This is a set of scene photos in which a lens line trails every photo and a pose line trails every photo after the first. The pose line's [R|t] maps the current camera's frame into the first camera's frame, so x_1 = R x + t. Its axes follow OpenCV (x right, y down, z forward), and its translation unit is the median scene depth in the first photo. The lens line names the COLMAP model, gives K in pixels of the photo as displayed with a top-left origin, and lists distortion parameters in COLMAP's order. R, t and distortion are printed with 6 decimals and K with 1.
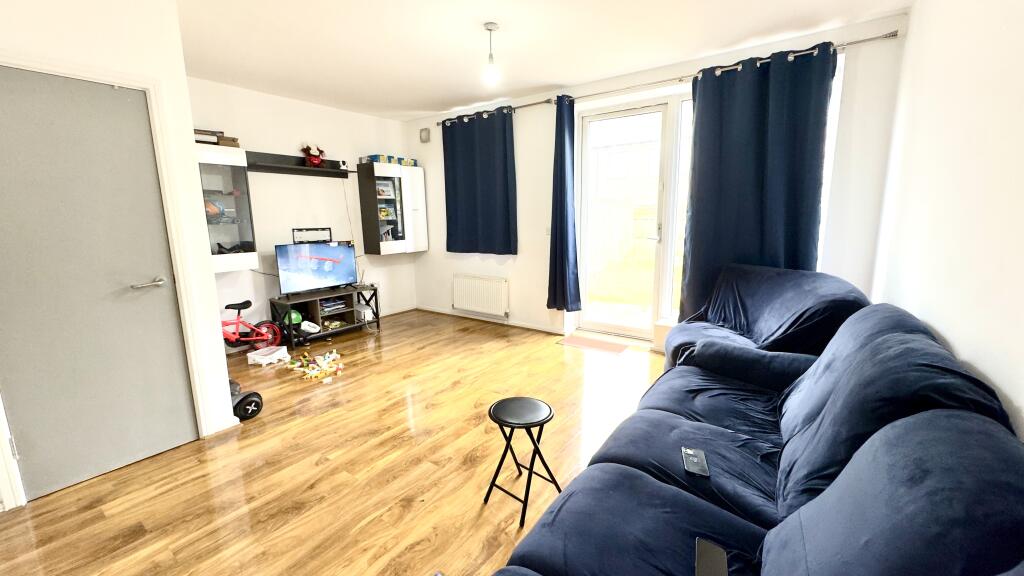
lens RADIAL K [[409.5, 0, 510.4], [0, 409.5, 288.5], [0, 0, 1]] dist [-0.001324, -0.000227]
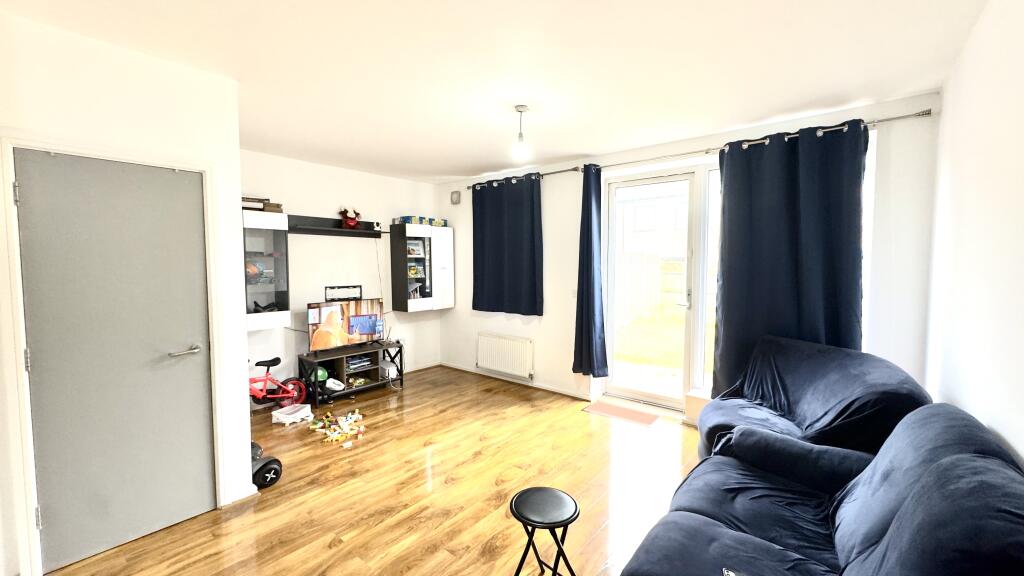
lens RADIAL K [[409.5, 0, 510.4], [0, 409.5, 288.5], [0, 0, 1]] dist [-0.001324, -0.000227]
pose [[0.997887, 0.017557, -0.062561, -0.001226], [-0.024532, 0.993346, -0.112529, -0.052116], [0.060169, 0.113826, 0.991677, 0.003854]]
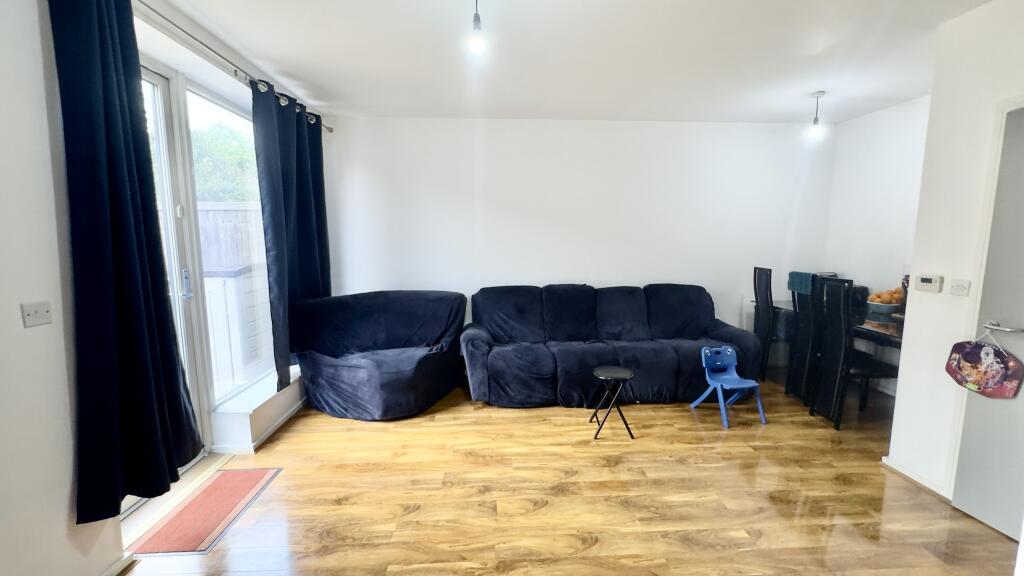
lens RADIAL K [[409.5, 0, 510.4], [0, 409.5, 288.5], [0, 0, 1]] dist [-0.001324, -0.000227]
pose [[-0.629815, -0.079697, 0.772646, -0.550723], [0.144901, 0.965206, 0.217674, -0.251300], [-0.763110, 0.249052, -0.596353, 1.287354]]
